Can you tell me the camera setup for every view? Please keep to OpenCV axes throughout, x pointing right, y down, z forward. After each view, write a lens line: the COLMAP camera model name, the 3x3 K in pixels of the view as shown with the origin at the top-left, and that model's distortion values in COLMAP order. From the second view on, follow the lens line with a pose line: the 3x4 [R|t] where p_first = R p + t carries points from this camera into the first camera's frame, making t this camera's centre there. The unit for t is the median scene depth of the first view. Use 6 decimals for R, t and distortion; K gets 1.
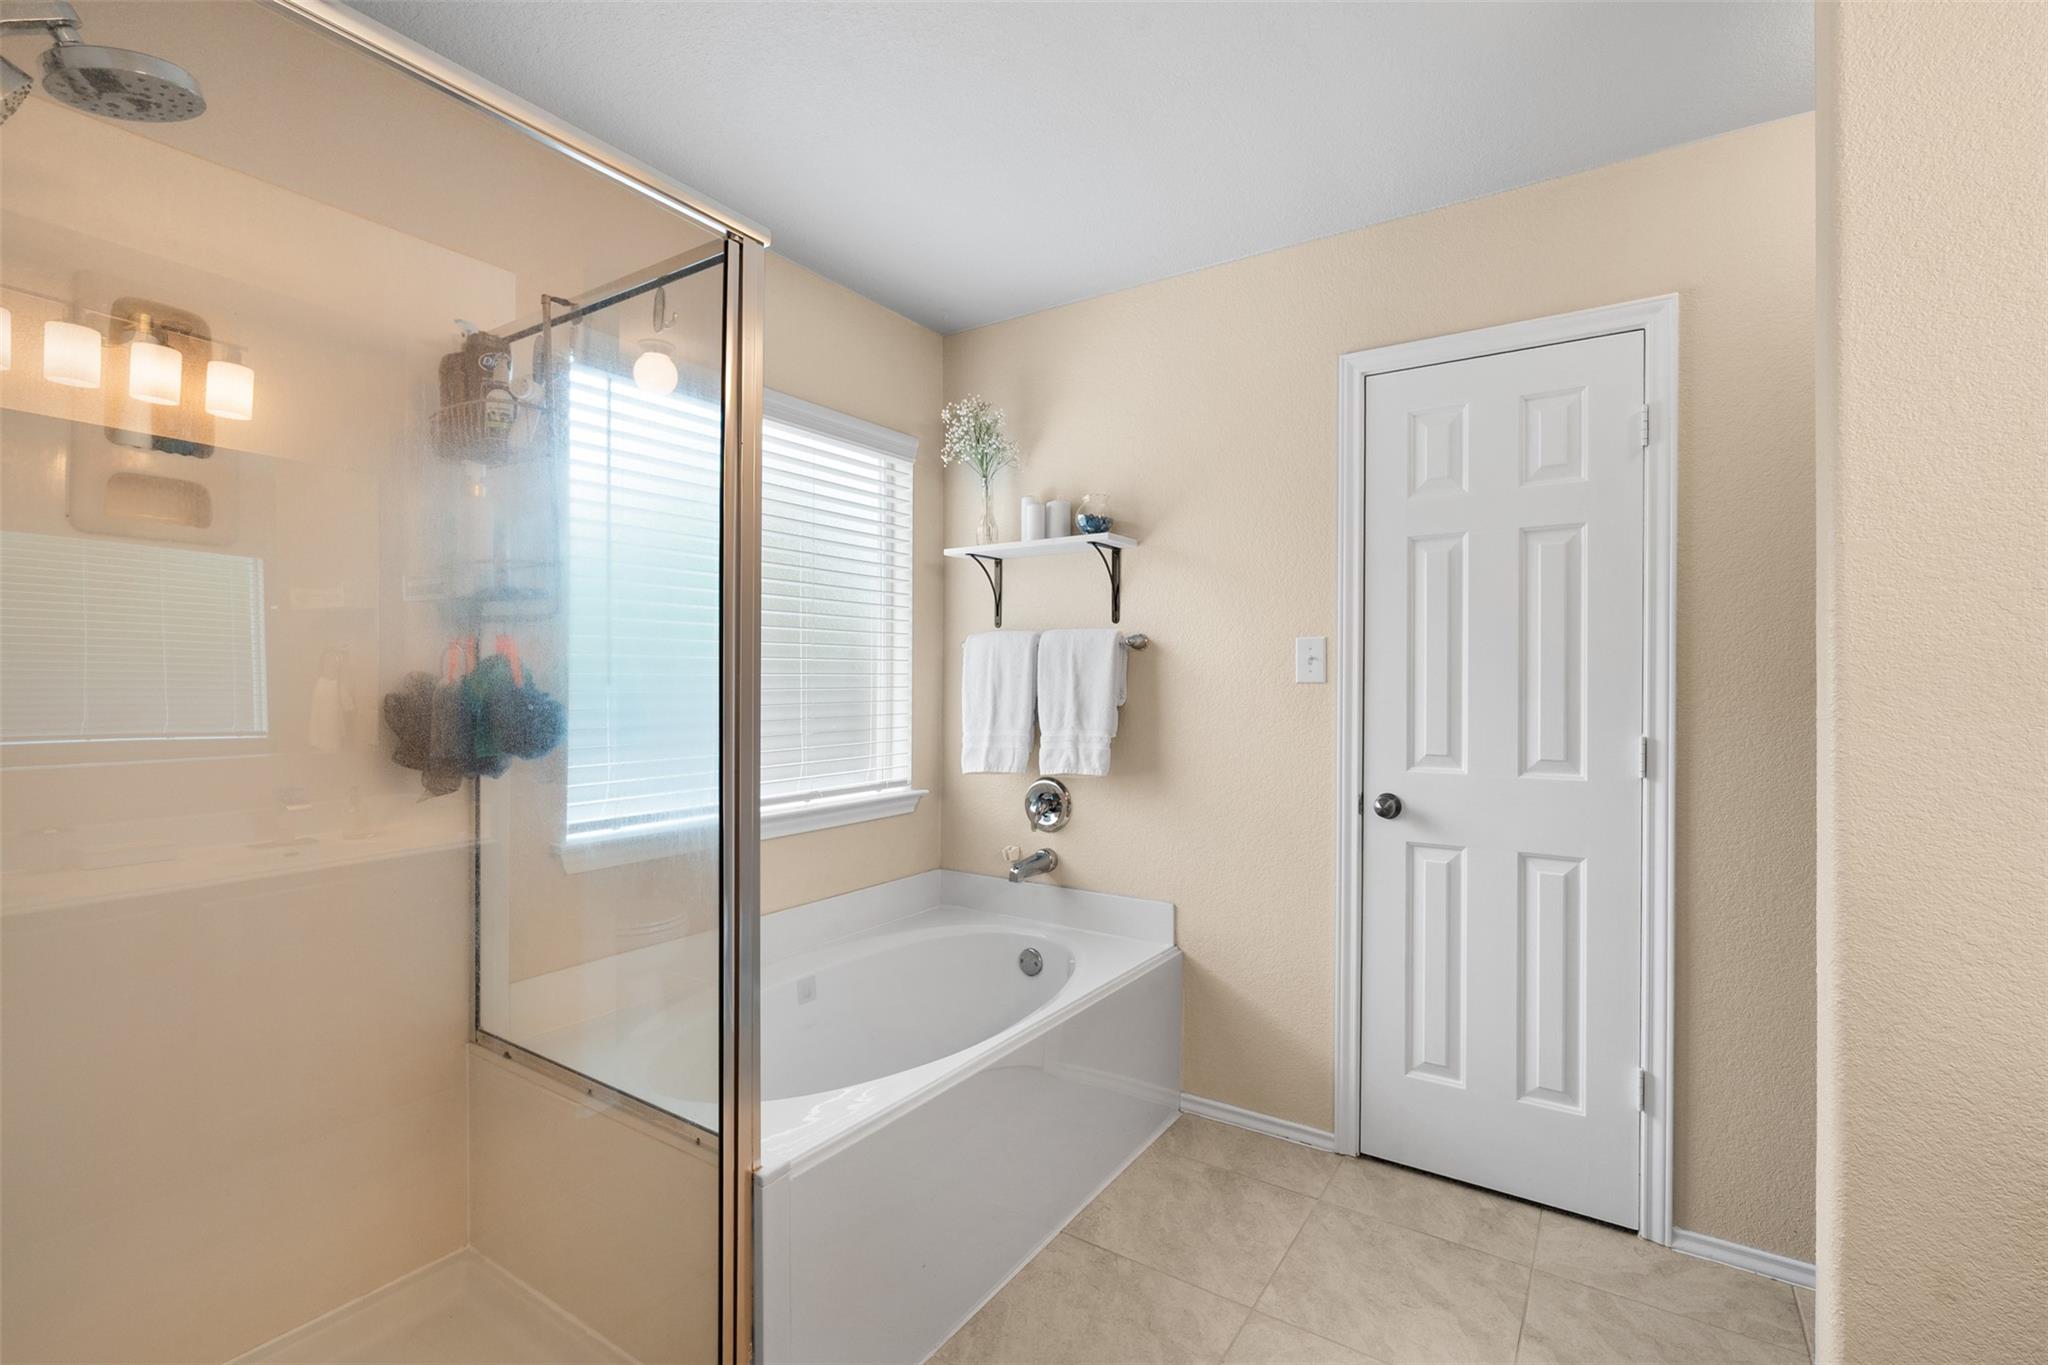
lens RADIAL K [[918.6, 0, 1022.7], [0, 918.6, 679.2], [0, 0, 1]] dist [-0.006607, 0.002238]
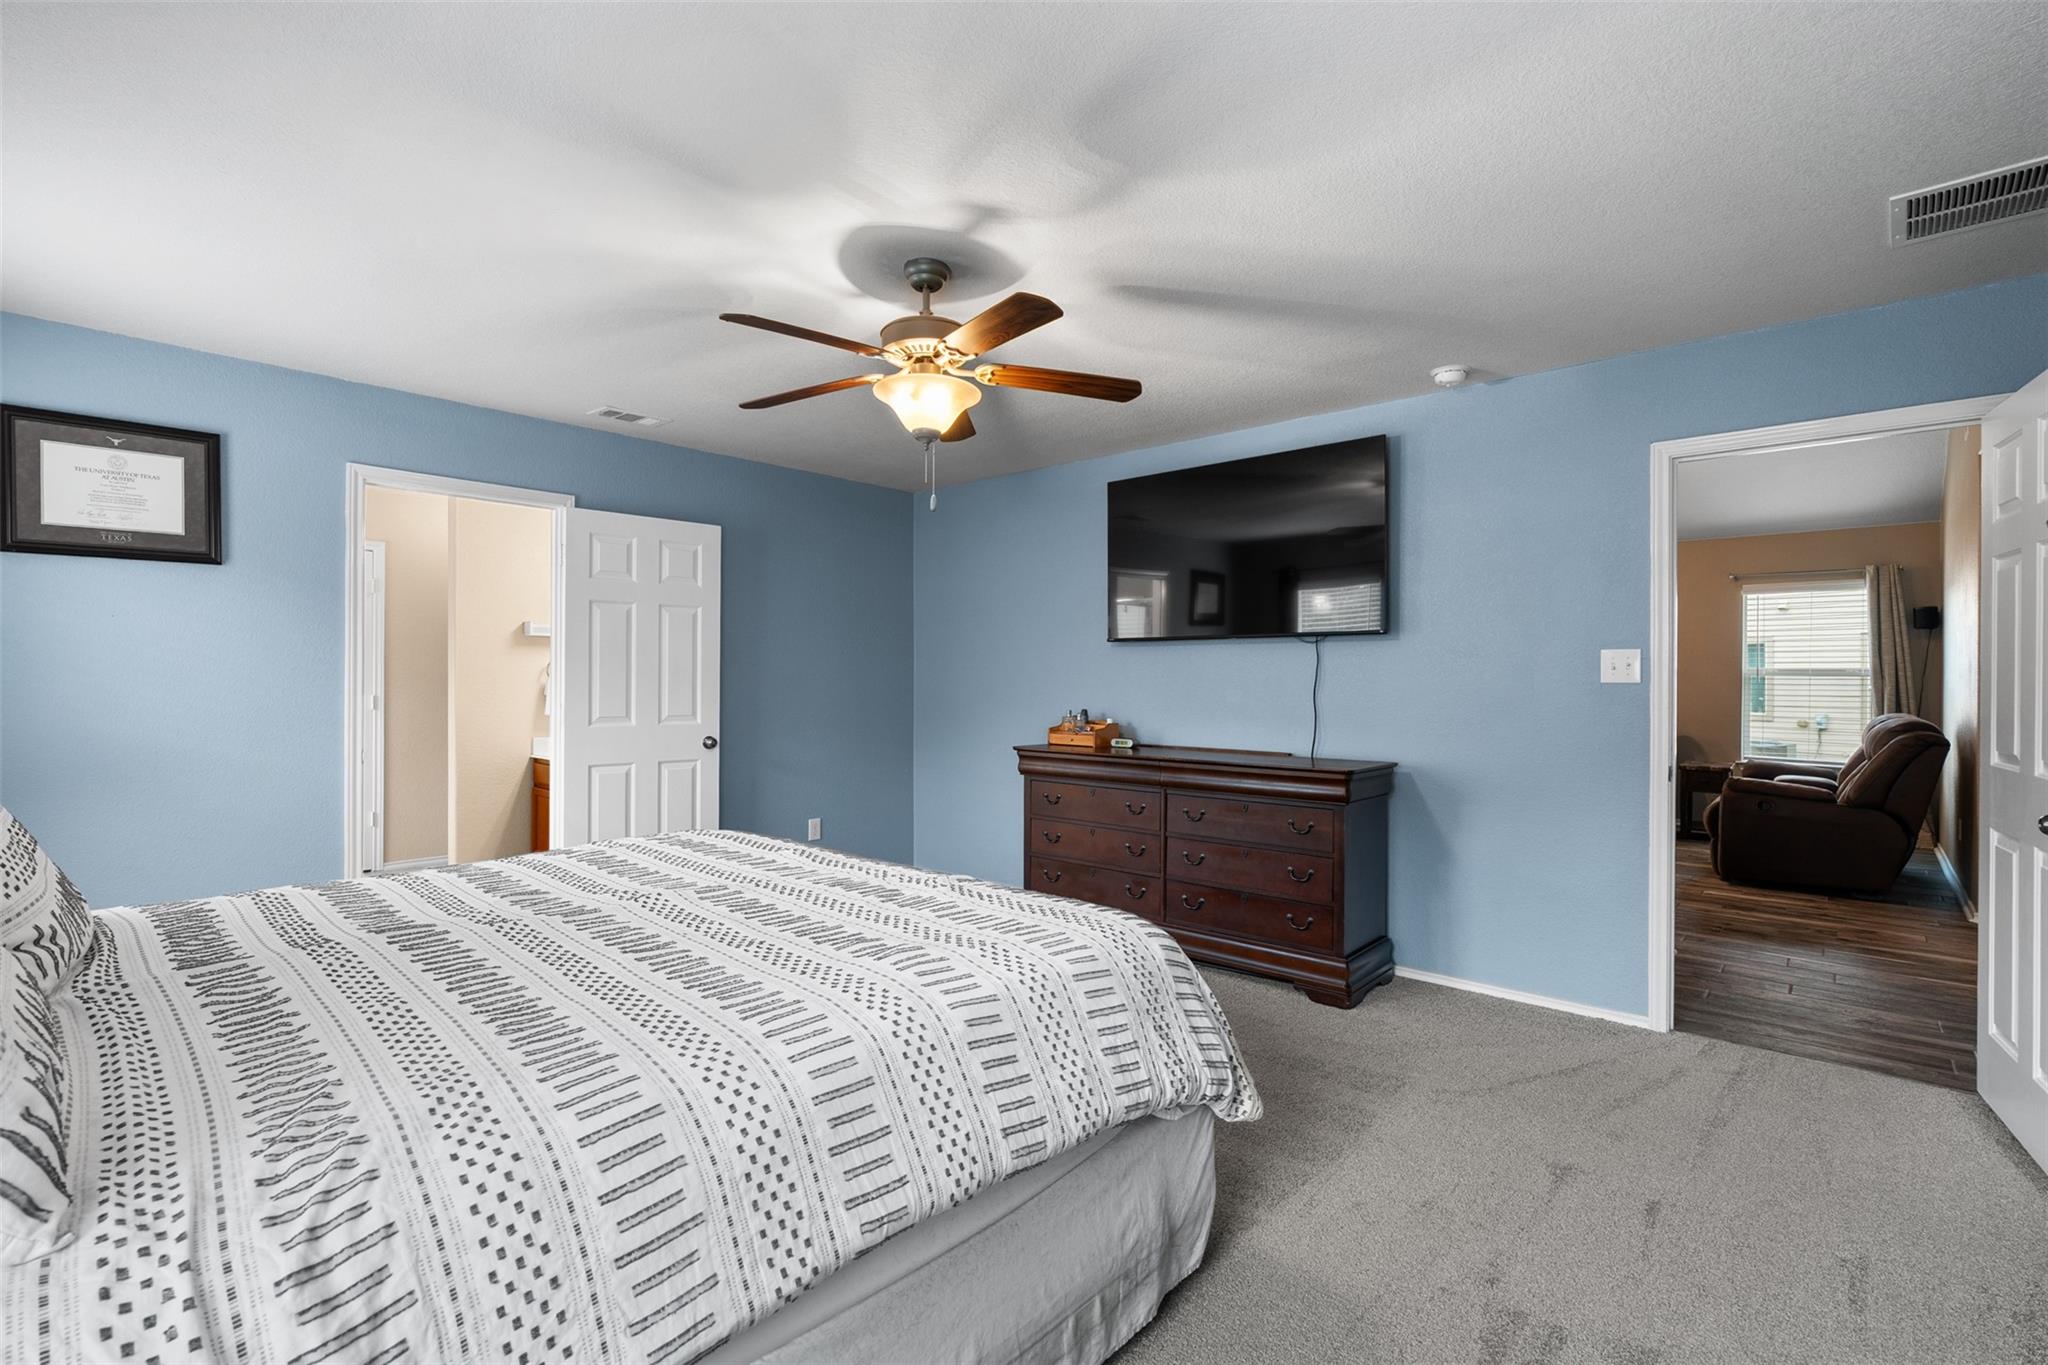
lens RADIAL K [[918.6, 0, 1021.1], [0, 918.6, 679.7], [0, 0, 1]] dist [-0.006607, 0.002238]
pose [[0.149148, -0.004183, 0.988806, -1.736249], [-0.000385, 0.999991, 0.004289, 0.001388], [-0.988815, -0.001020, 0.149145, -1.338817]]
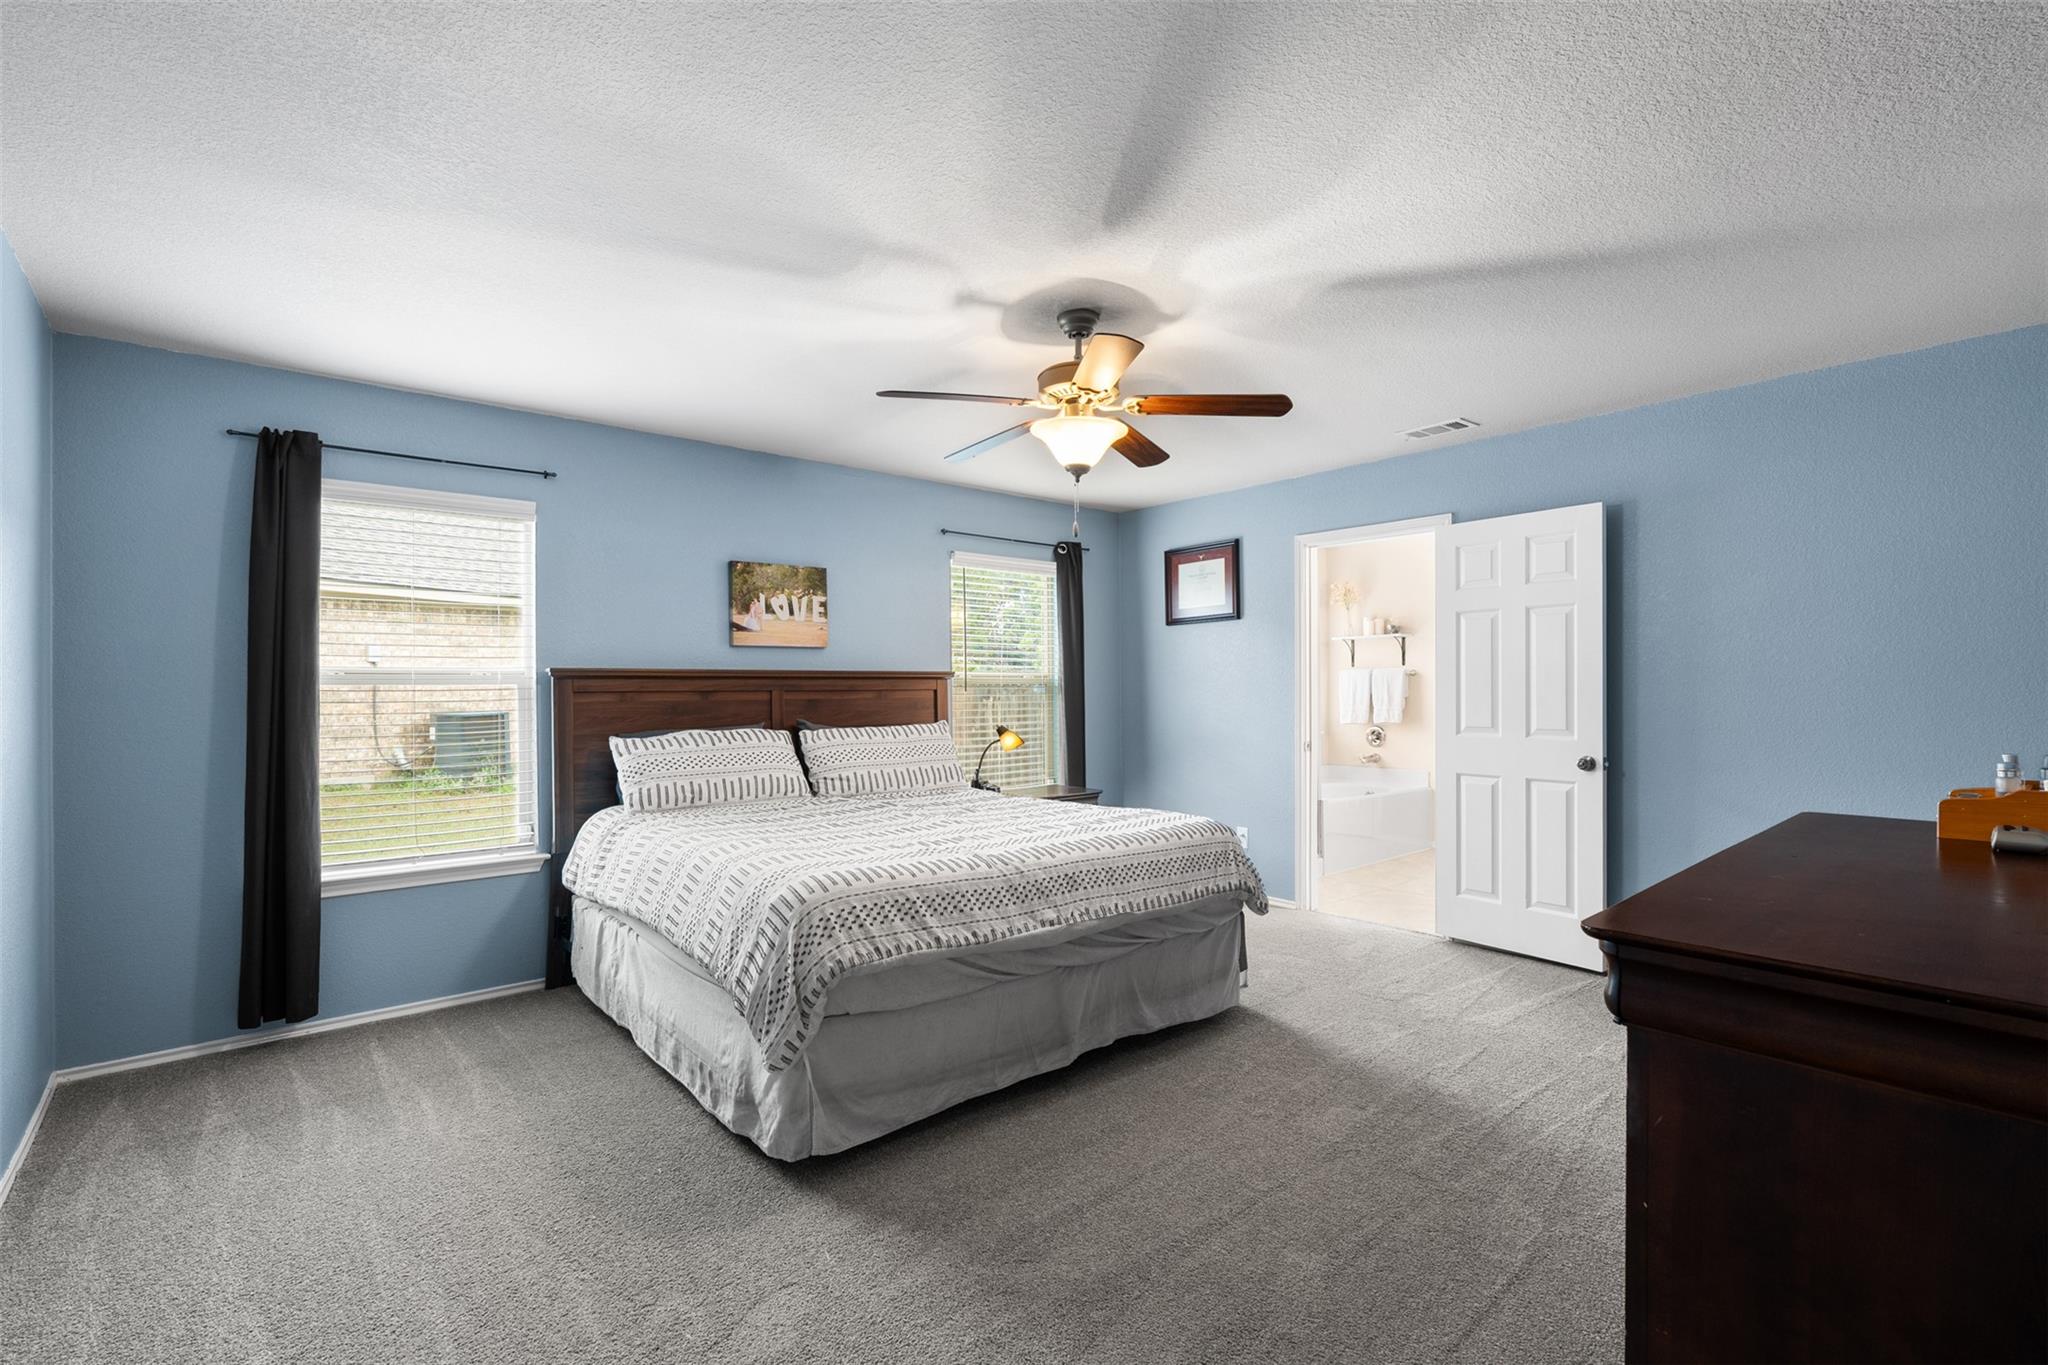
lens RADIAL K [[918.6, 0, 1028.1], [0, 918.6, 679.5], [0, 0, 1]] dist [-0.006607, 0.002238]
pose [[0.961691, -0.010117, -0.273949, -0.272844], [0.006338, 0.999872, -0.014675, 0.011545], [0.274063, 0.012377, 0.961632, -2.329981]]
